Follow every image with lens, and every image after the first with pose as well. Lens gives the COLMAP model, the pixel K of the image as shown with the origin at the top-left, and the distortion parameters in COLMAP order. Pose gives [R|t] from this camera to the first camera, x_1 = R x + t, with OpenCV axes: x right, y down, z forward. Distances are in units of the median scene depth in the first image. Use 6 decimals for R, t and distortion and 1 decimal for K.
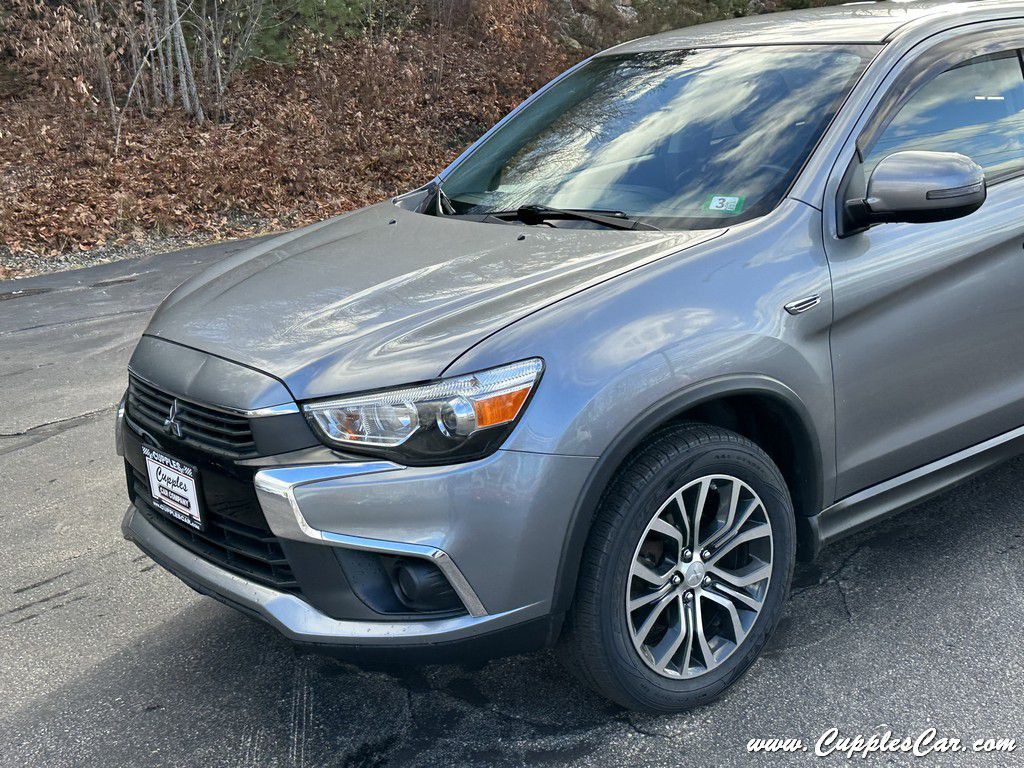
lens RADIAL K [[1307.5, 0, 512.0], [0, 1307.5, 384.0], [0, 0, 1]] dist [0.209212, -0.454801]
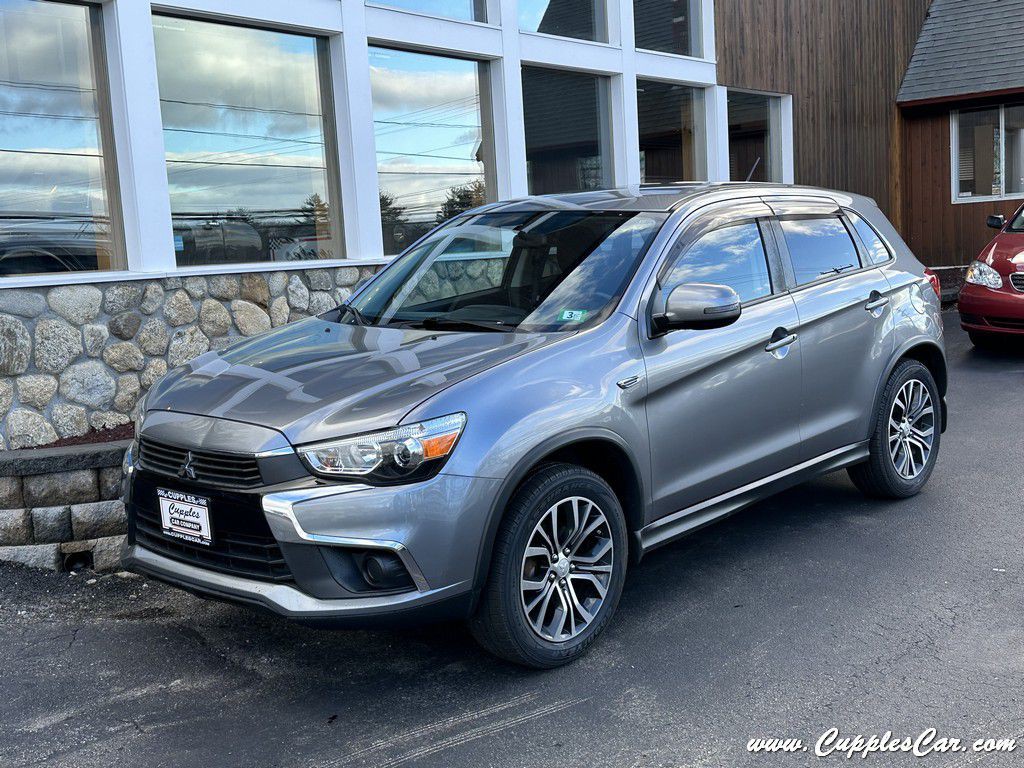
lens RADIAL K [[1219.0, 0, 512.0], [0, 1219.0, 384.0], [0, 0, 1]] dist [0.206084, -0.421941]
pose [[0.985751, -0.003121, 0.168184, -0.147931], [0.021440, 0.994004, -0.107222, 0.091745], [-0.166841, 0.109300, 0.979907, -0.340226]]
